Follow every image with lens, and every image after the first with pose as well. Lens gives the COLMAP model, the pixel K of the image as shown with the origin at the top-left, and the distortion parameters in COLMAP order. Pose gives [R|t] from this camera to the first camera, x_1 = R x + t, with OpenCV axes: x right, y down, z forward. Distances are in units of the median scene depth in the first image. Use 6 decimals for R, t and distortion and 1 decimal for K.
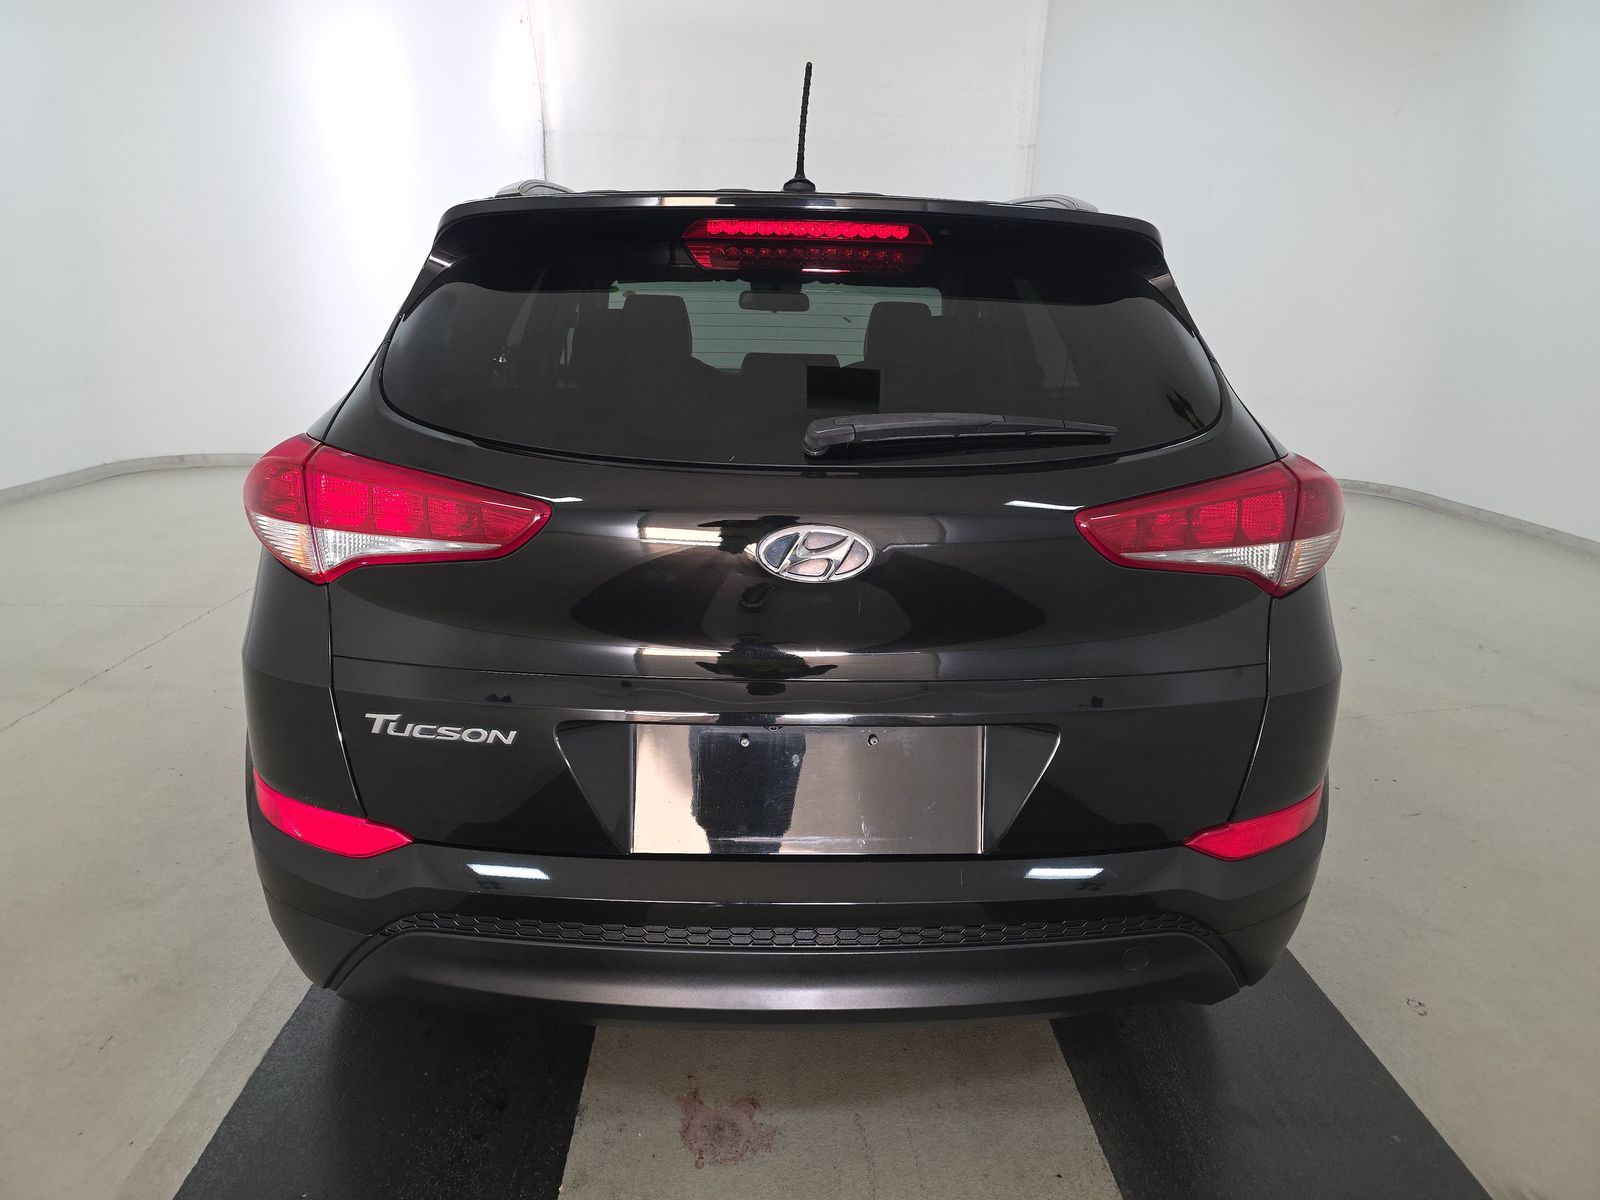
lens RADIAL K [[1095.4, 0, 800.0], [0, 1095.4, 600.0], [0, 0, 1]] dist [0.008660, -0.000088]
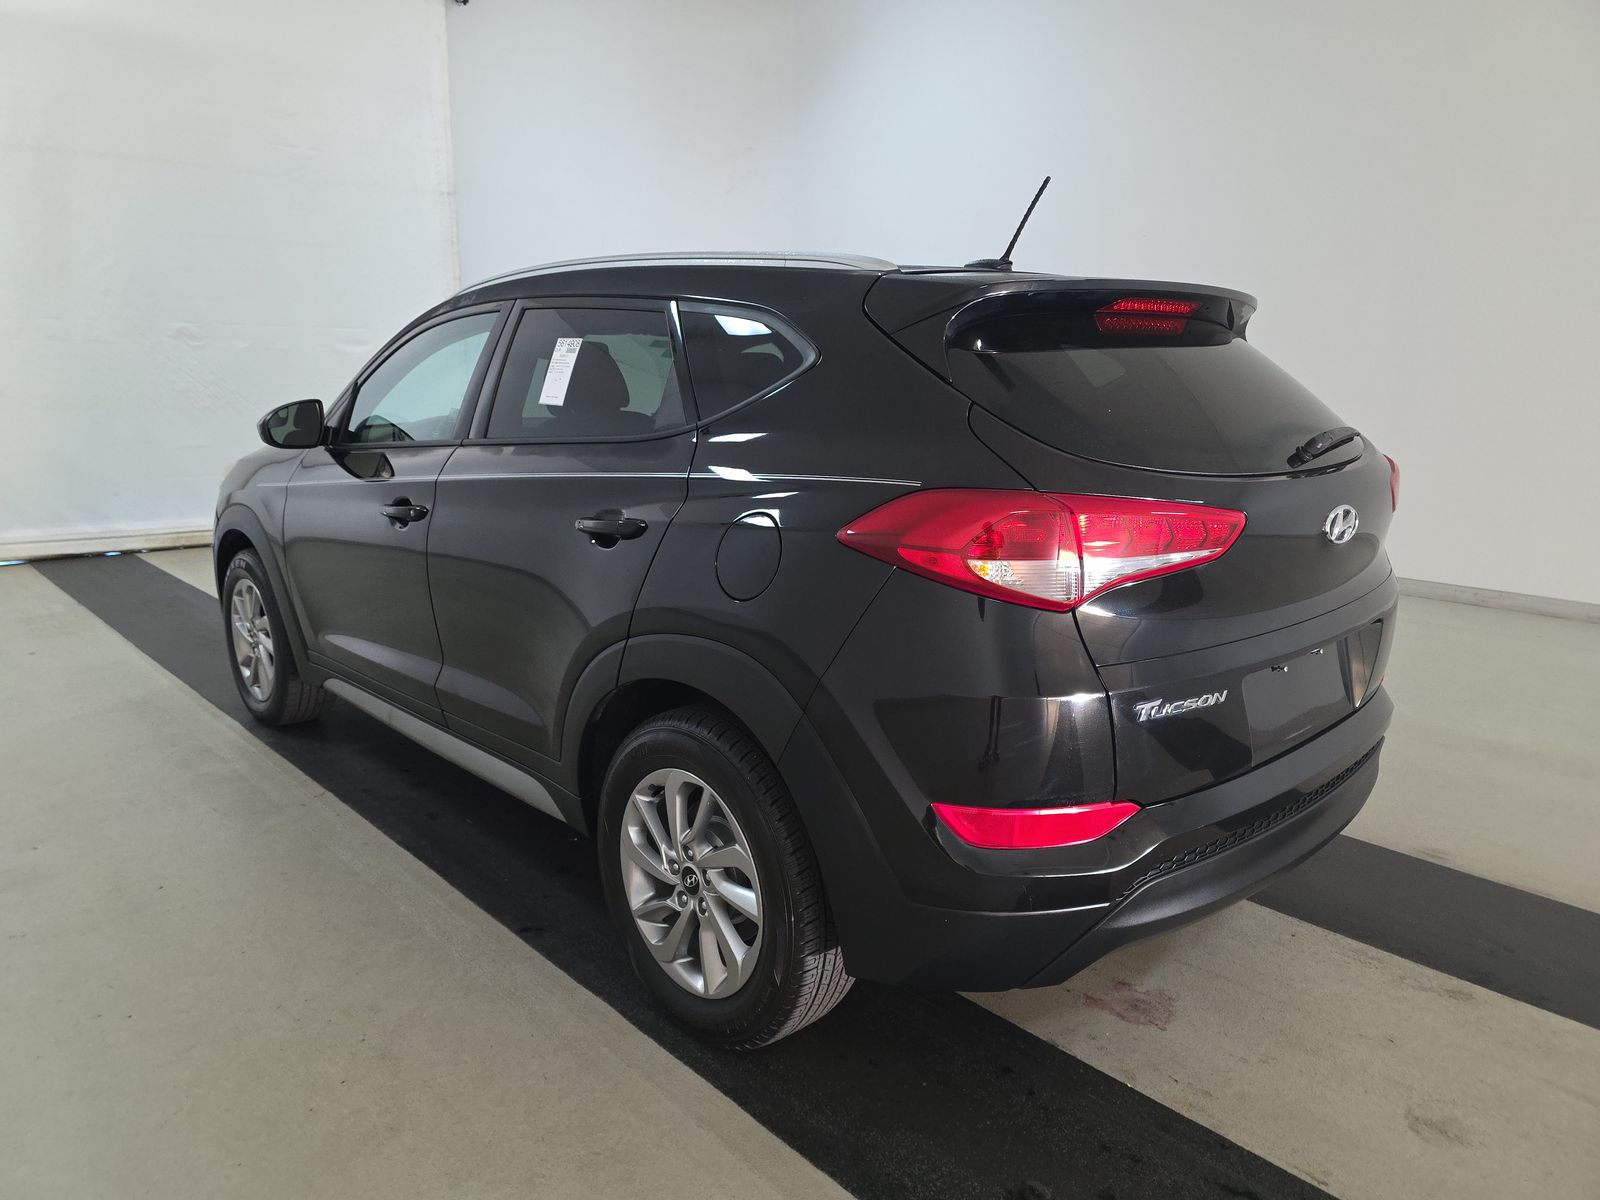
lens RADIAL K [[1095.4, 0, 800.0], [0, 1095.4, 600.0], [0, 0, 1]] dist [0.008660, -0.000088]
pose [[0.753446, -0.166093, 0.636186, -1.065125], [0.186183, 0.981861, 0.035842, -0.092708], [-0.630599, 0.091442, 0.770703, 0.220748]]
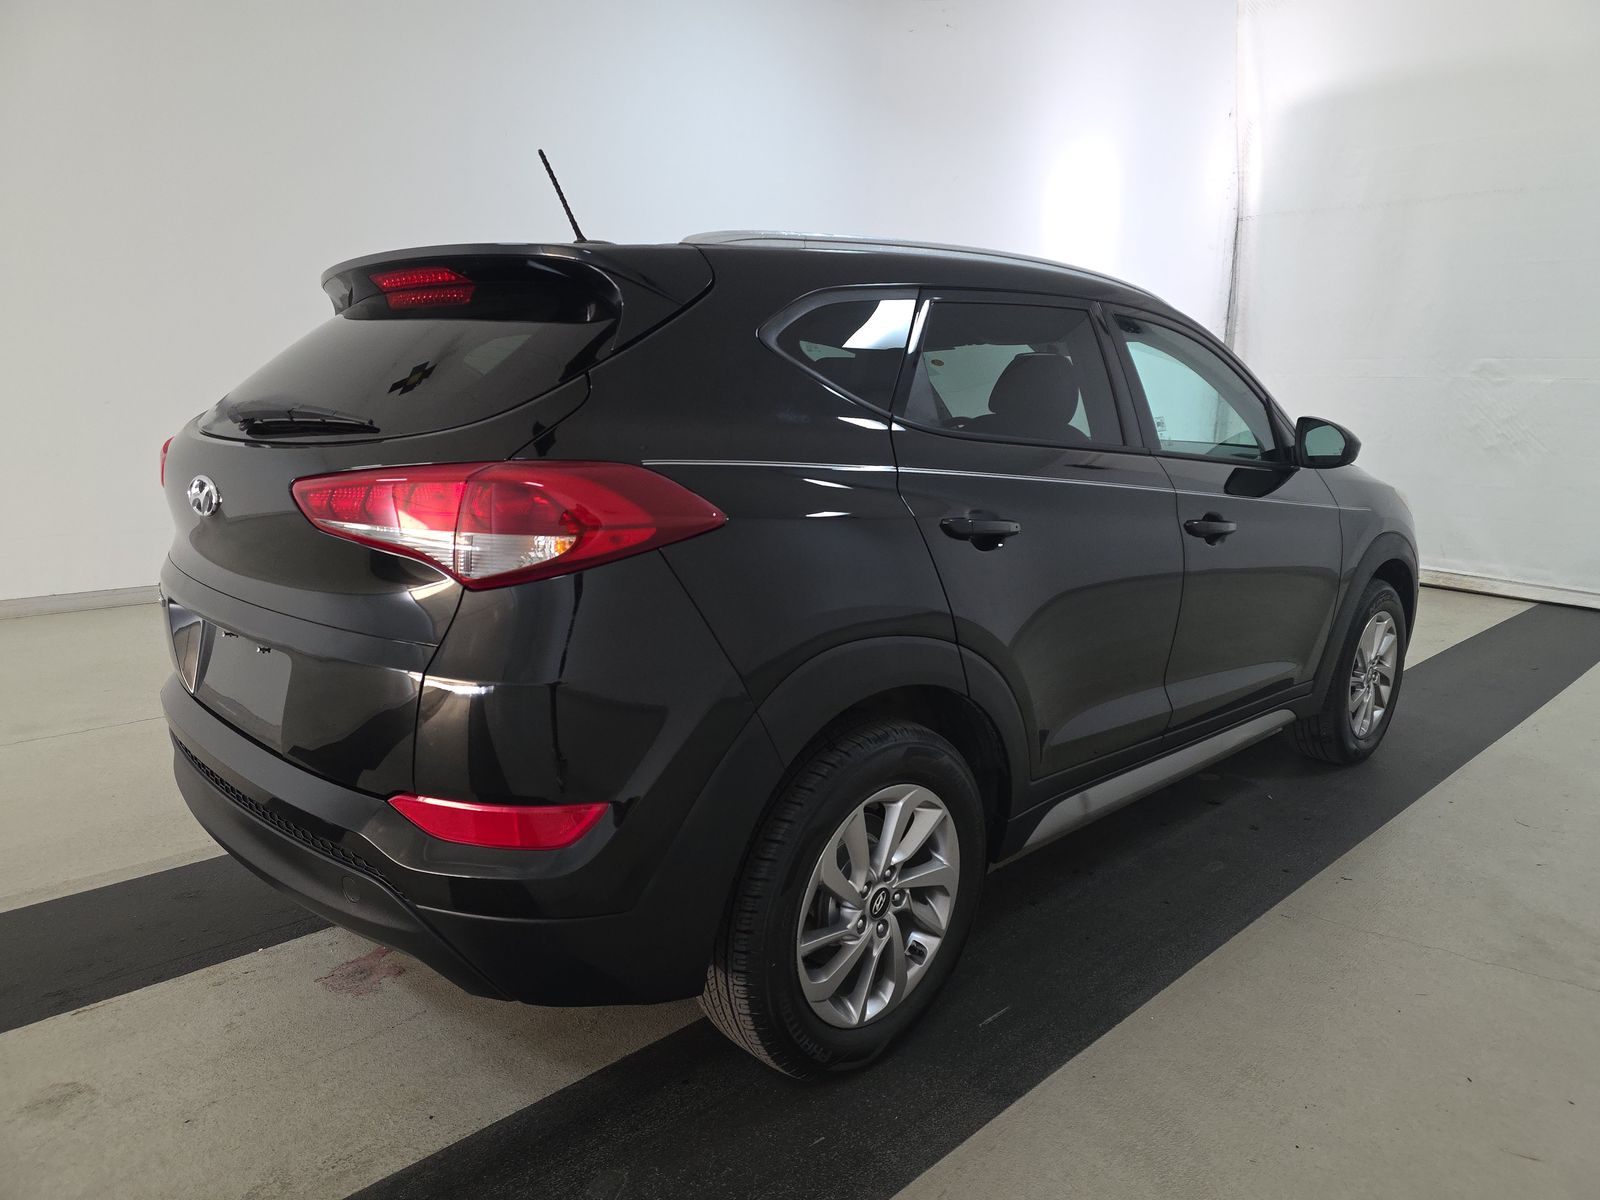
lens RADIAL K [[1087.8, 0, 800.0], [0, 1087.8, 600.0], [0, 0, 1]] dist [-0.001046, -0.000801]
pose [[0.672222, 0.137026, -0.727558, 1.117125], [-0.200983, 0.979594, -0.001204, -0.043860], [0.712547, 0.147036, 0.686045, 0.421614]]
